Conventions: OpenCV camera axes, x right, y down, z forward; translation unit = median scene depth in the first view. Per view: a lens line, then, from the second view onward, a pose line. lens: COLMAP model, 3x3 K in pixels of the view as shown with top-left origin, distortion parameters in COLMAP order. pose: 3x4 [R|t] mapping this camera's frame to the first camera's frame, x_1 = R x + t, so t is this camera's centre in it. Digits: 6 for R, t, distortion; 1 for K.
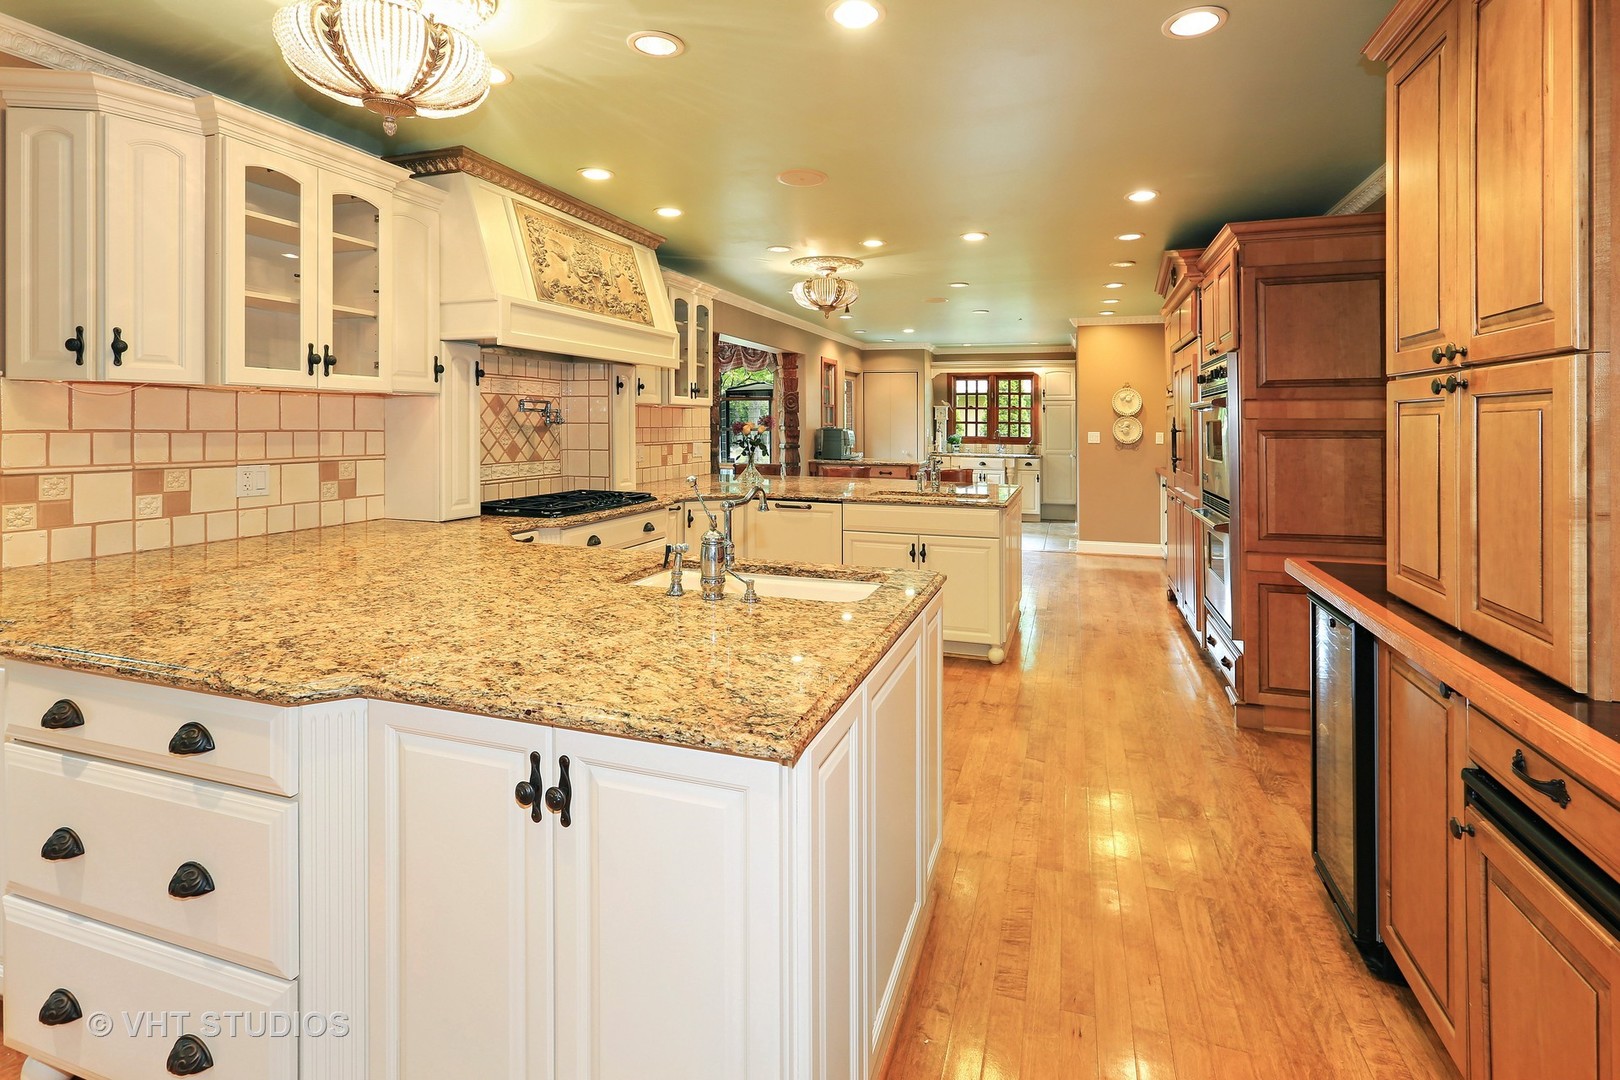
lens RADIAL K [[750.0, 0, 805.1], [0, 750.0, 408.0], [0, 0, 1]] dist [0.001923, -0.000160]
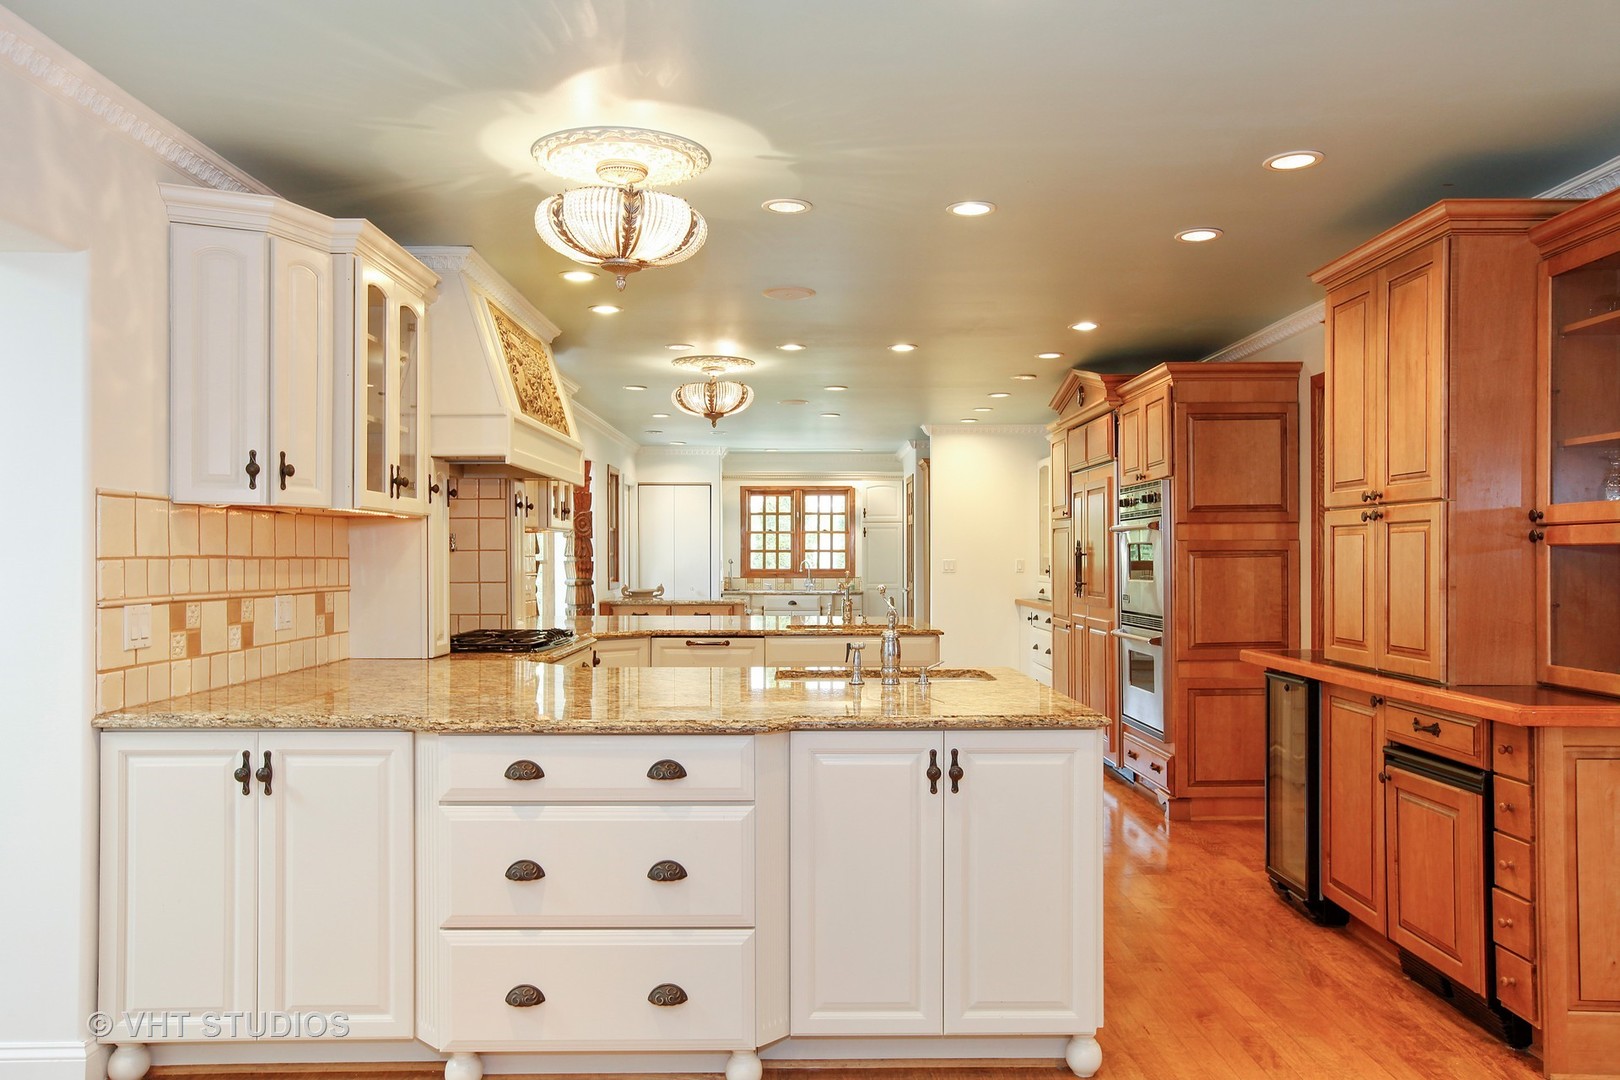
lens RADIAL K [[1067.3, 0, 810.0], [0, 1067.3, 540.0], [0, 0, 1]] dist [-0.011186, 0.000055]
pose [[0.953588, -0.004723, 0.301076, -0.405315], [0.002523, 0.999967, 0.007693, 0.000327], [-0.301103, -0.006576, 0.953569, -0.334578]]
